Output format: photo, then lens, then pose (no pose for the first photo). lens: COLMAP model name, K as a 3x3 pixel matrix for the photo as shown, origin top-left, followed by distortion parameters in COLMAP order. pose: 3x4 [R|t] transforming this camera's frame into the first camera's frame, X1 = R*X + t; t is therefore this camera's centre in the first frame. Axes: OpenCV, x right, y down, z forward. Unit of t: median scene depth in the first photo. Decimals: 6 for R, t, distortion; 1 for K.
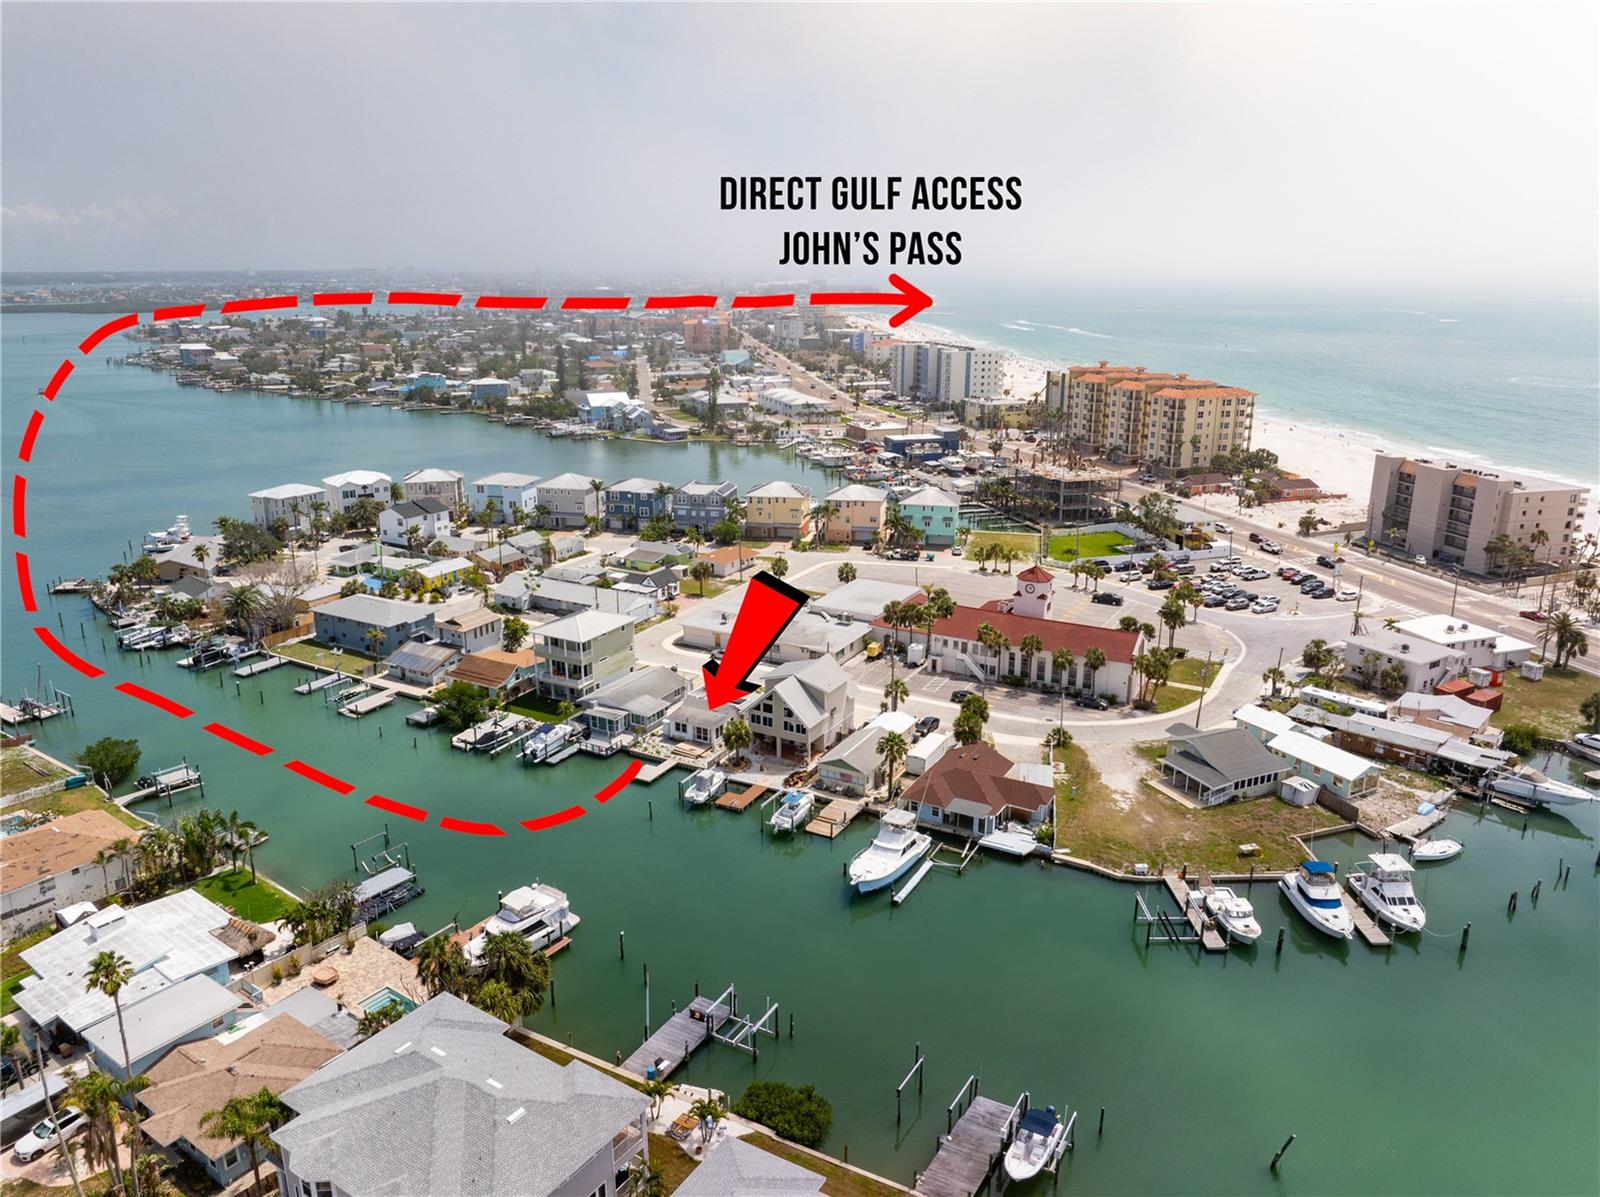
lens RADIAL K [[1122.7, 0, 800.0], [0, 1122.7, 598.5], [0, 0, 1]] dist [-0.011812, -0.042395]
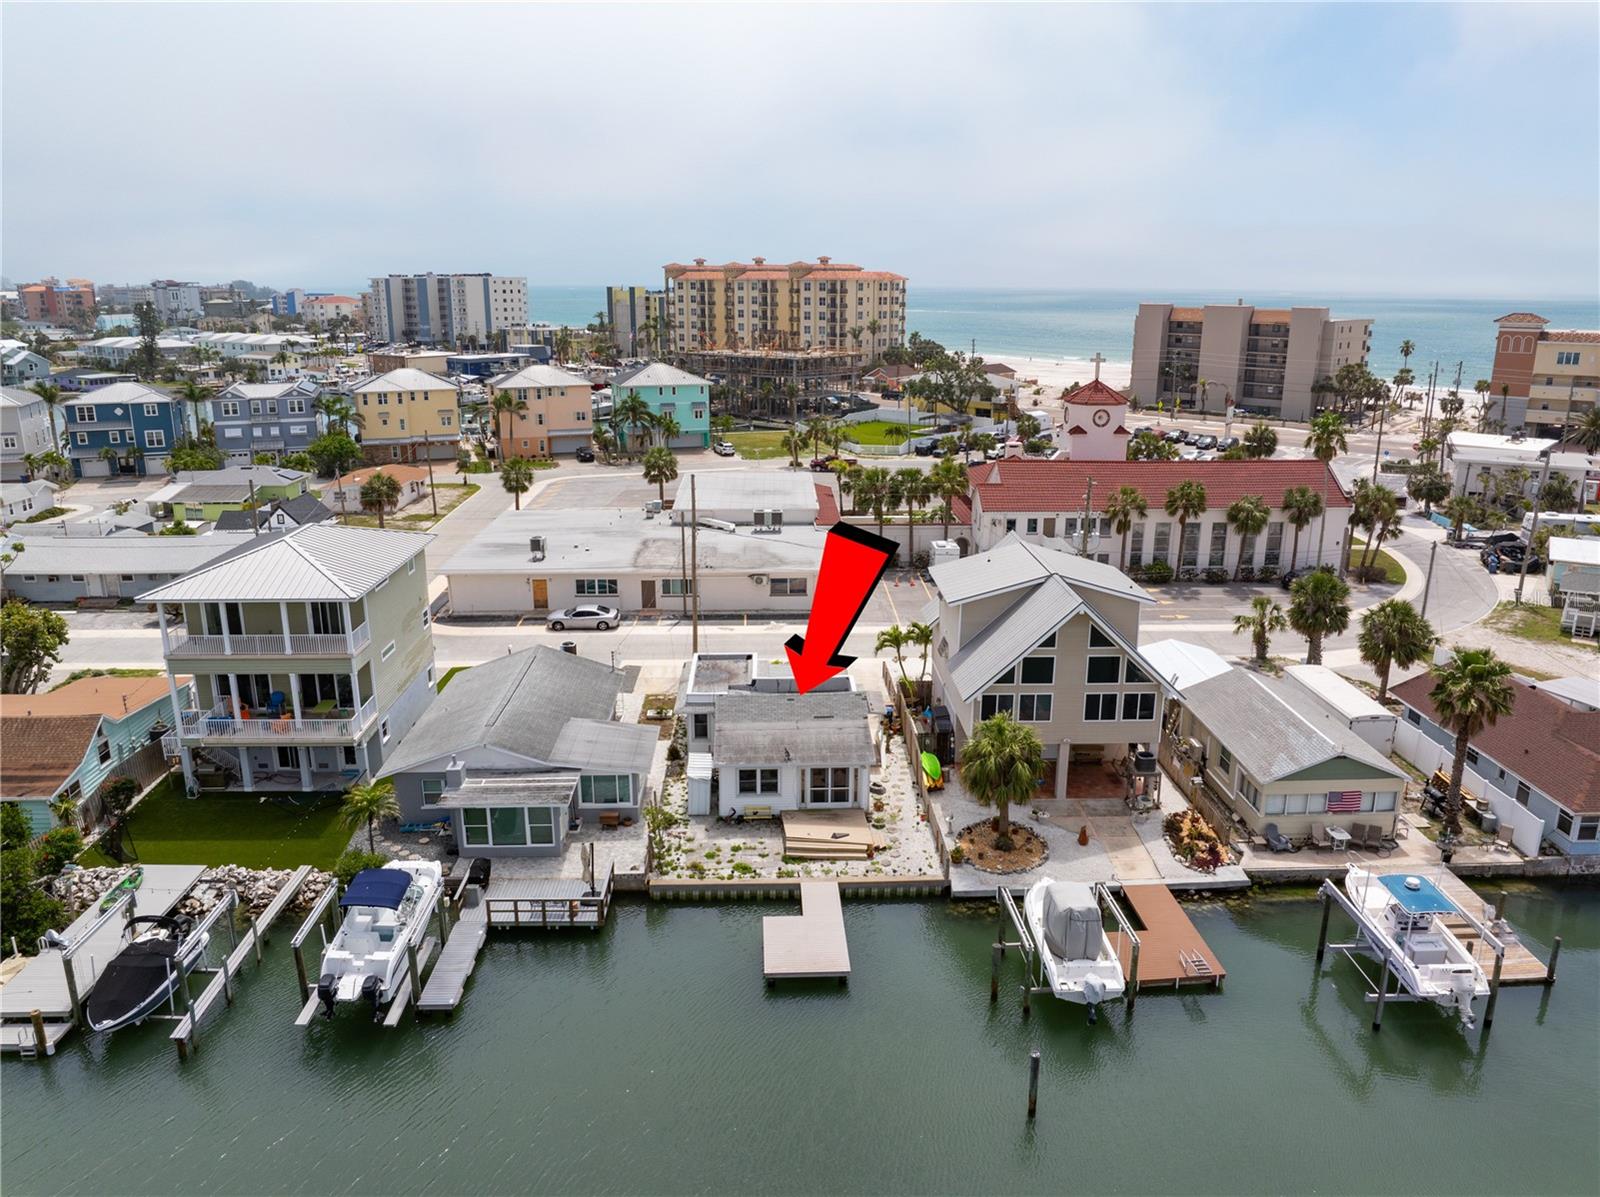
lens RADIAL K [[1122.7, 0, 800.0], [0, 1122.7, 598.5], [0, 0, 1]] dist [-0.011812, -0.042395]
pose [[0.861782, -0.139451, 0.487734, -0.165473], [0.144077, 0.989163, 0.028246, 0.033403], [-0.486387, 0.045930, 0.872535, 0.447543]]
